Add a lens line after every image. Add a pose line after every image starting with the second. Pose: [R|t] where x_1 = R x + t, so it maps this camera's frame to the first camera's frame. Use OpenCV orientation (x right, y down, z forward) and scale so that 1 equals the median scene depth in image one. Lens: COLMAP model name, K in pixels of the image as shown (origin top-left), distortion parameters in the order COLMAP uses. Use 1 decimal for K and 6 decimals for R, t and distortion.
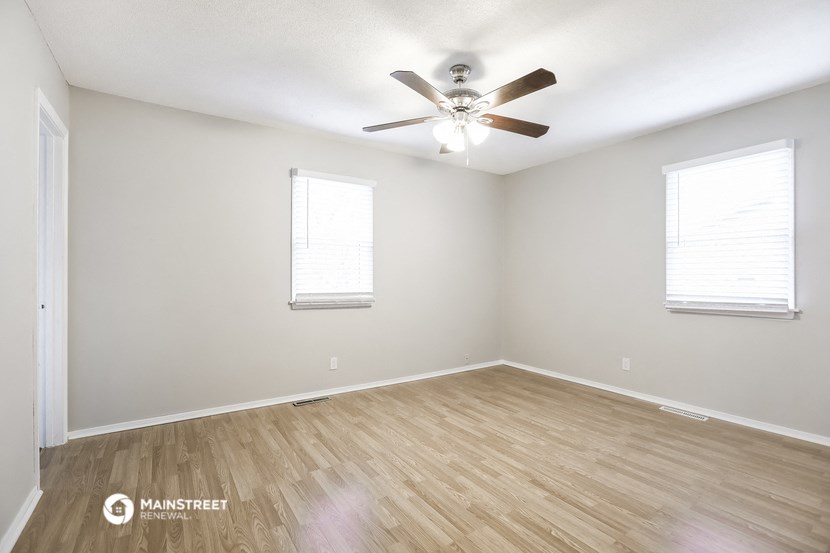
lens RADIAL K [[380.0, 0, 414.6], [0, 380.0, 274.6], [0, 0, 1]] dist [0.003652, 0.000620]
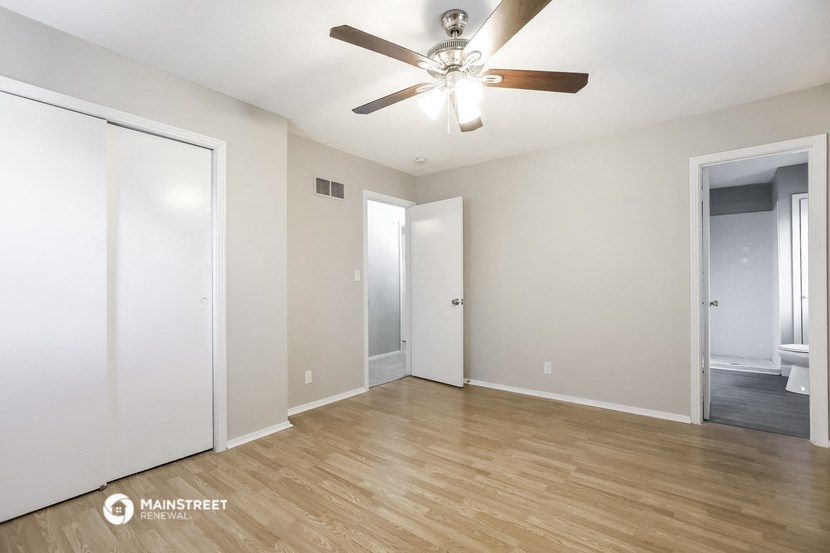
lens RADIAL K [[380.0, 0, 415.8], [0, 380.0, 278.8], [0, 0, 1]] dist [0.003652, 0.000620]
pose [[-0.949605, -0.001021, -0.313446, 0.496637], [0.002635, 0.999933, -0.011240, 0.006767], [0.313437, -0.011500, -0.949539, 1.920201]]
